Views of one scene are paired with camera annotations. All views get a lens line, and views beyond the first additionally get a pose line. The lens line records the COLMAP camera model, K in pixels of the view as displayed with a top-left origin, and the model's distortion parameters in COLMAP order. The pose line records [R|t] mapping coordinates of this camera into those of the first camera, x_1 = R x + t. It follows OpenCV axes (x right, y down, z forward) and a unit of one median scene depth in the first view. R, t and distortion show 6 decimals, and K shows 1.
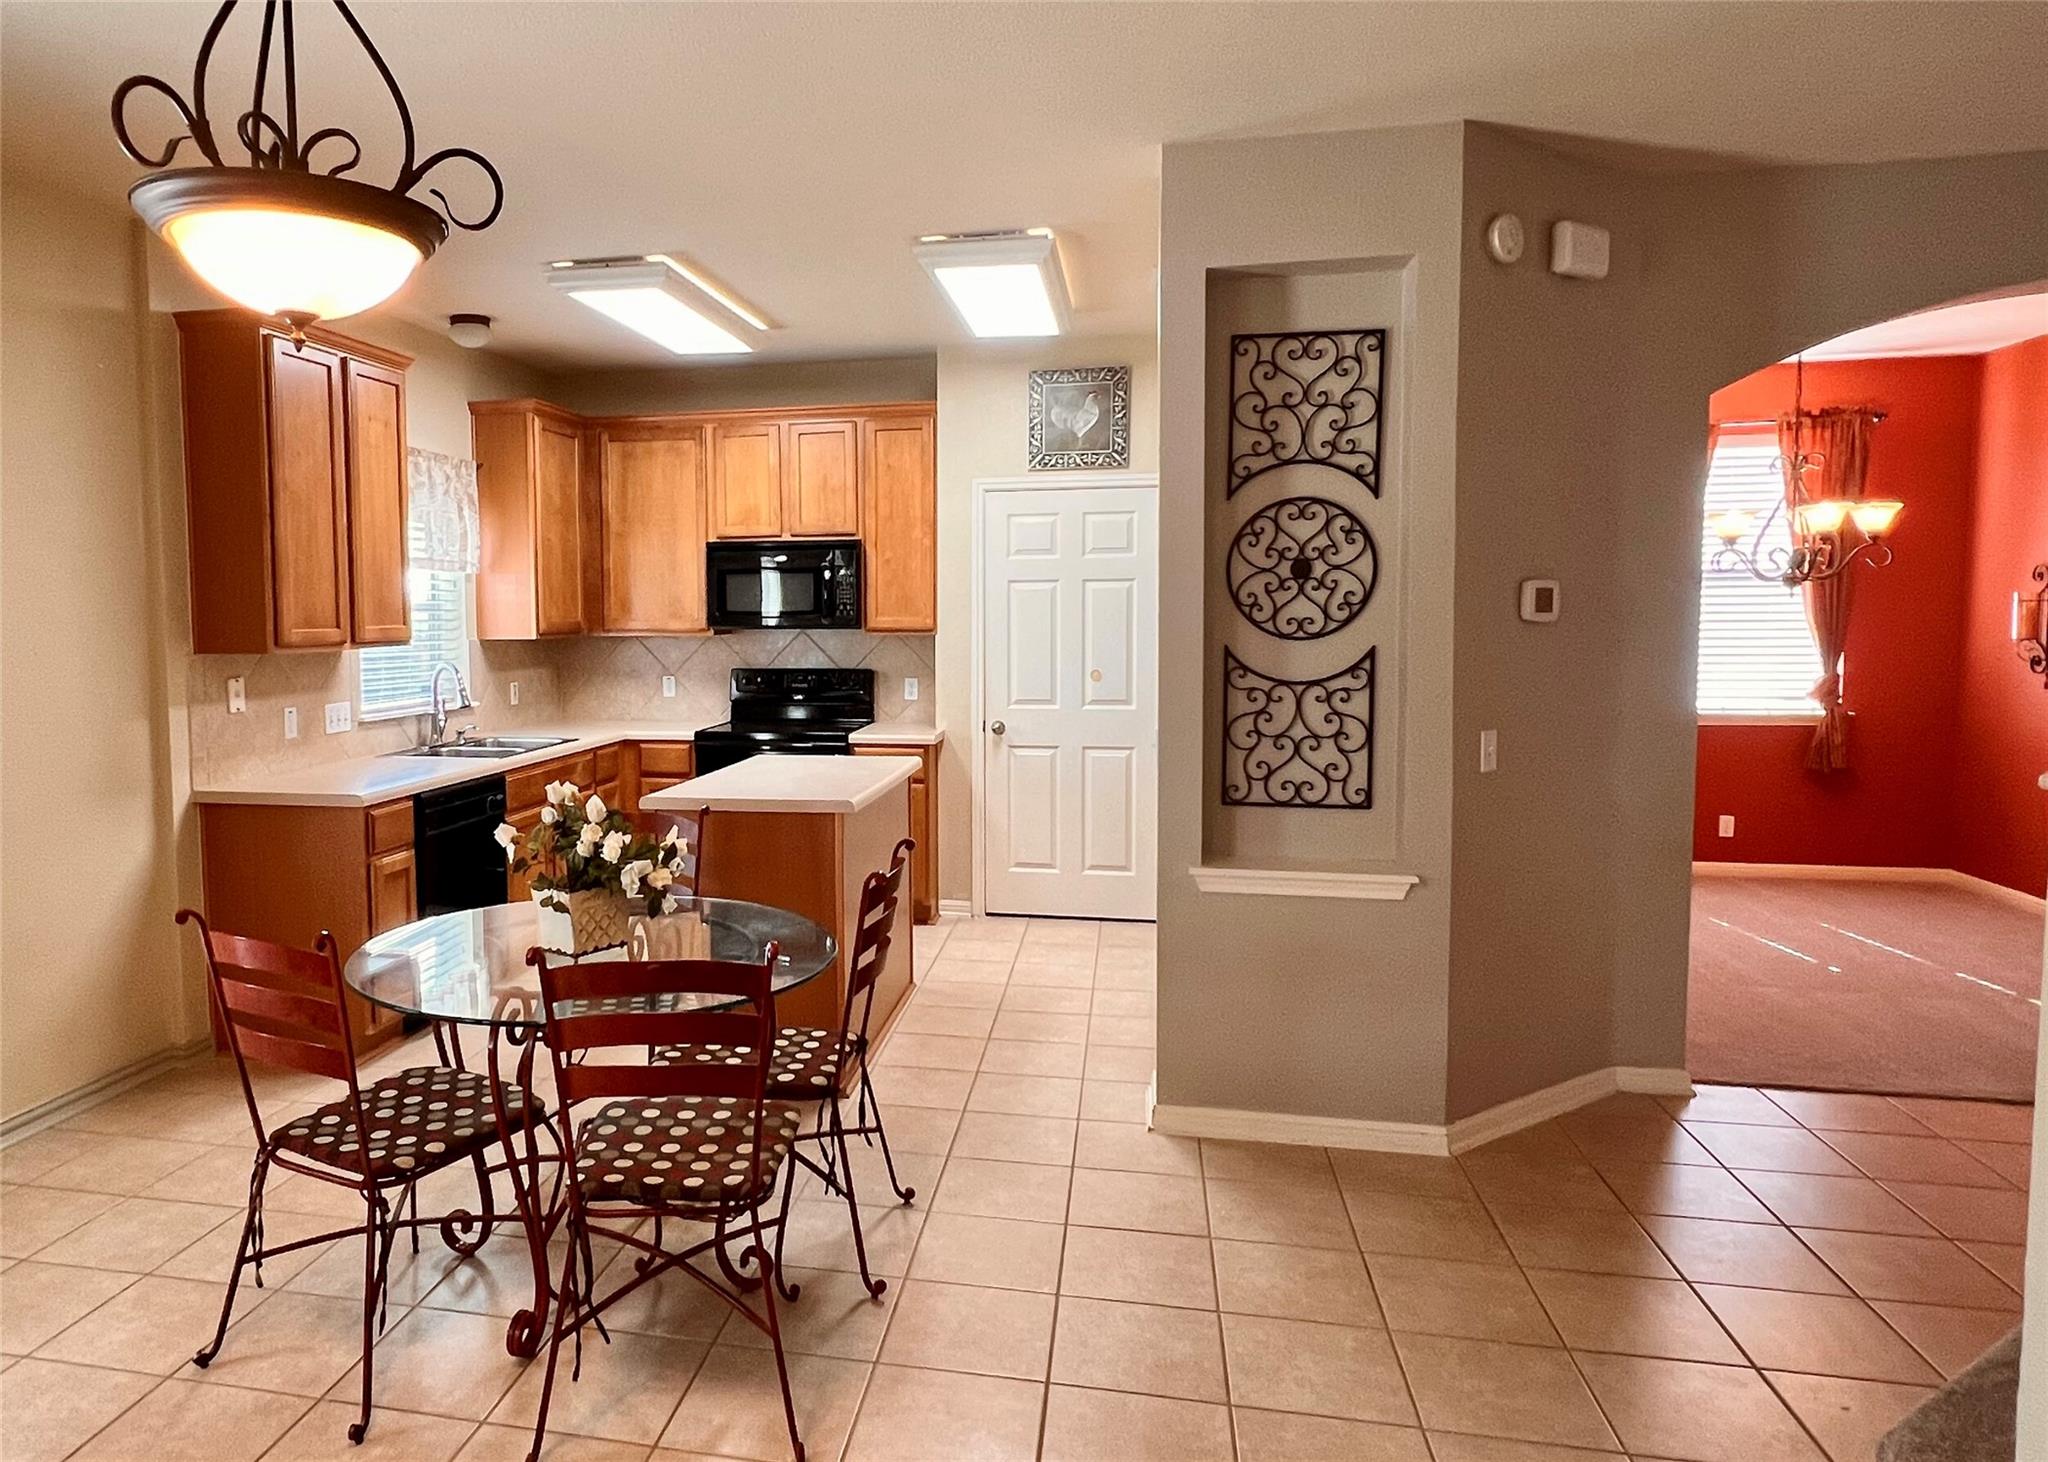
lens RADIAL K [[1276.5, 0, 852.4], [0, 1276.5, 706.0], [0, 0, 1]] dist [0.000736, -0.000919]
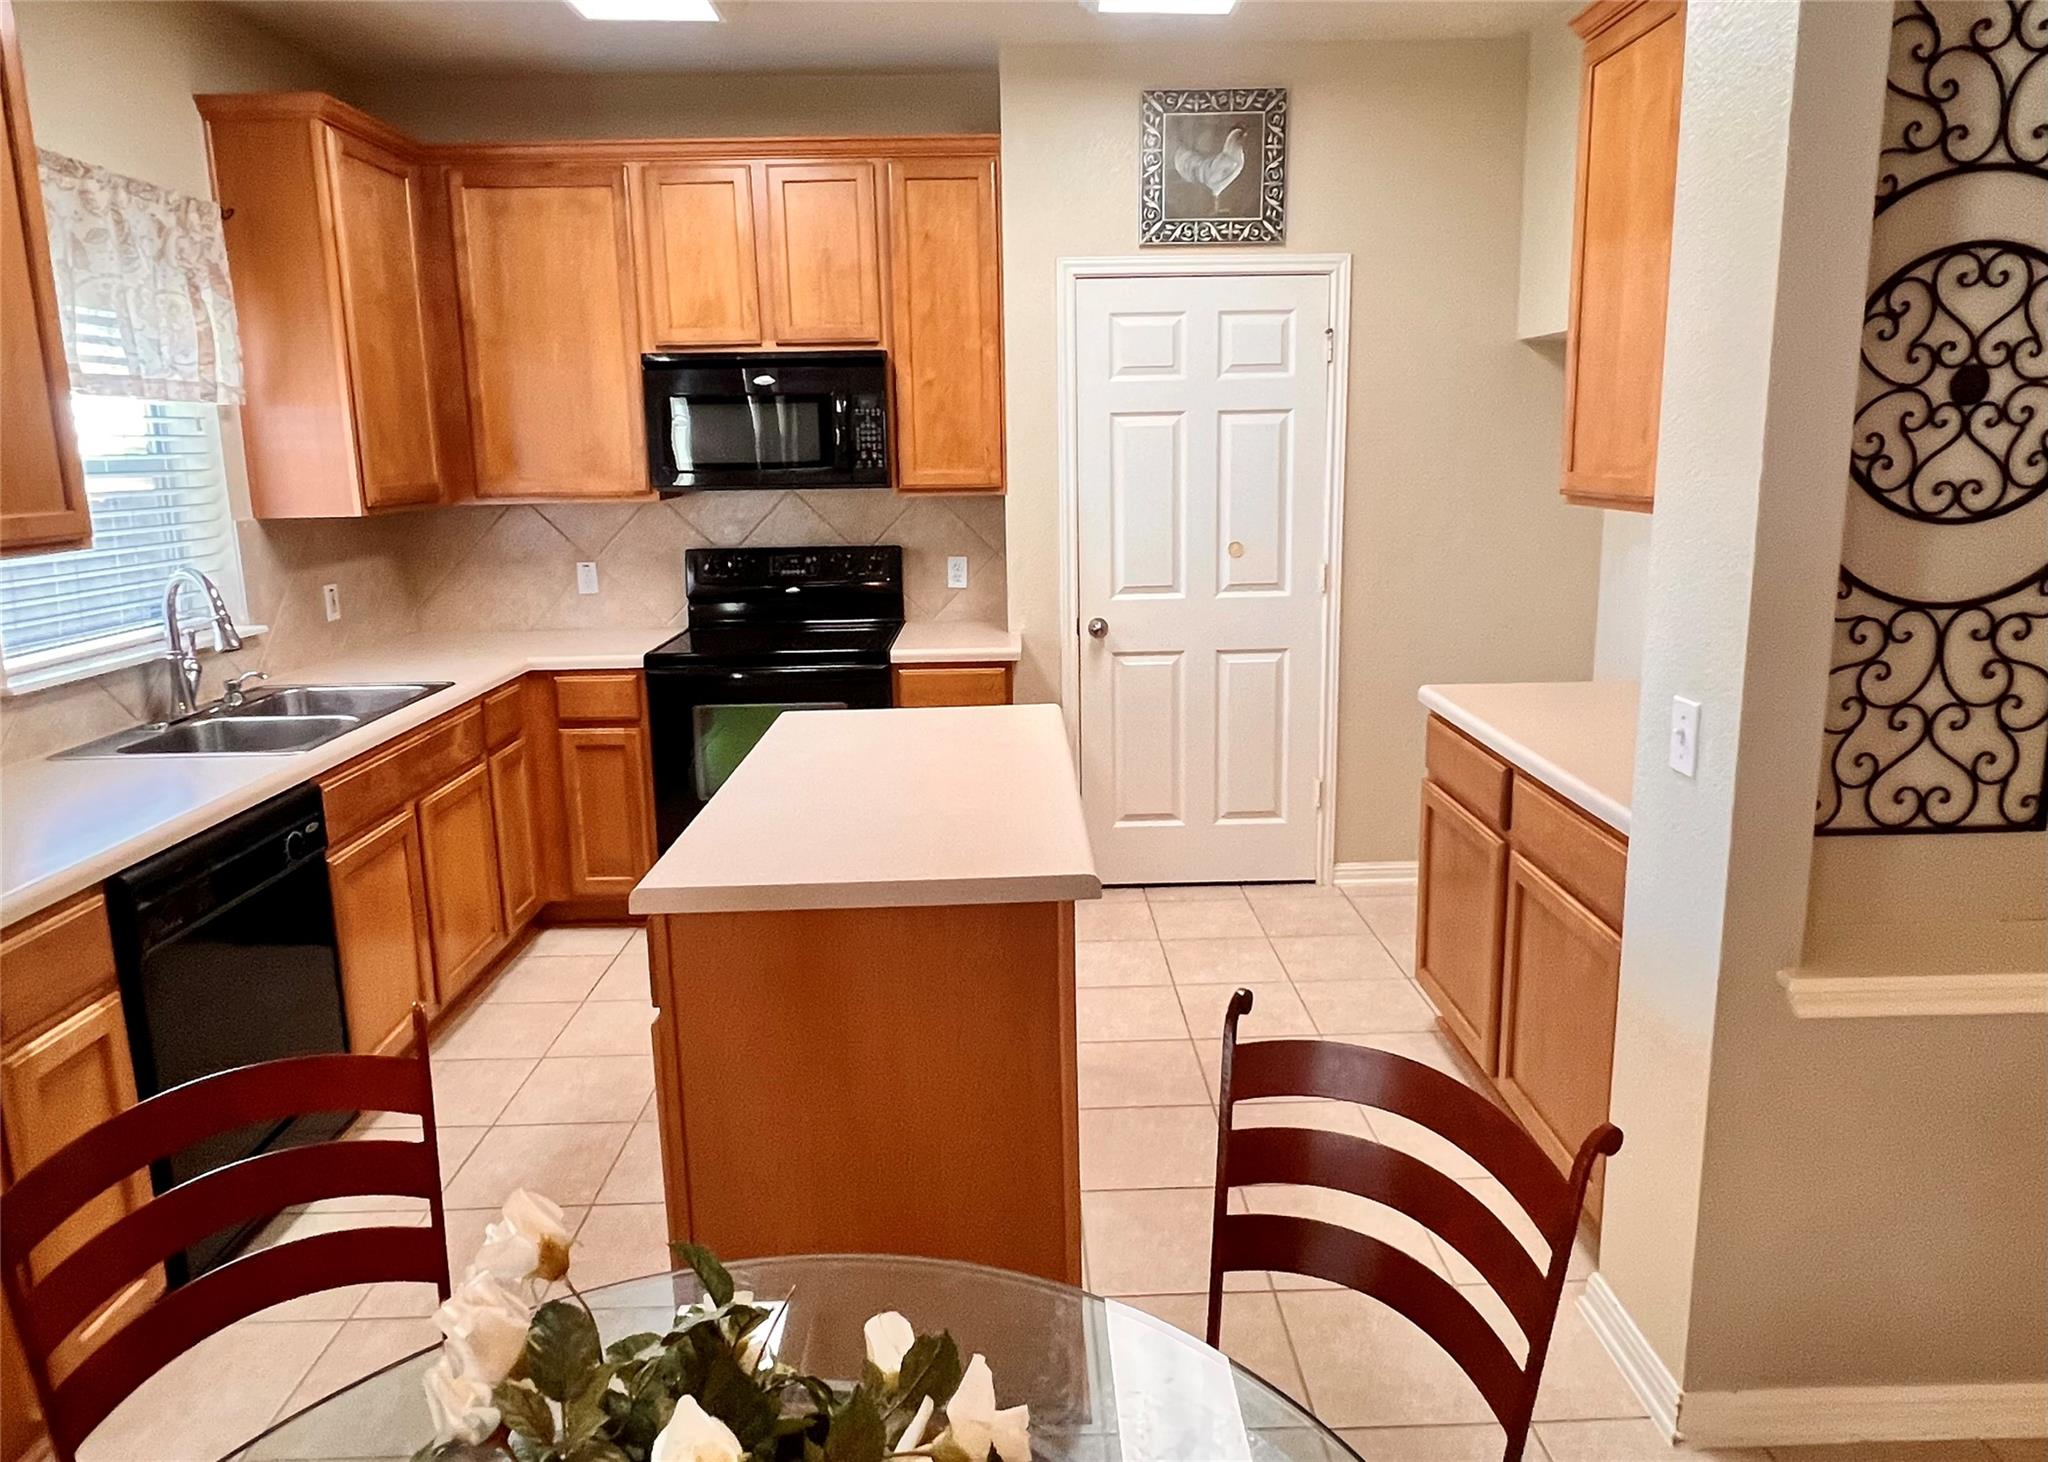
lens RADIAL K [[1276.5, 0, 1031.1], [0, 1276.5, 680.2], [0, 0, 1]] dist [0.000736, -0.000919]
pose [[0.972650, -0.052853, 0.226182, -0.094091], [0.028239, 0.993452, 0.110708, -0.038499], [-0.230552, -0.101293, 0.967773, 0.390830]]
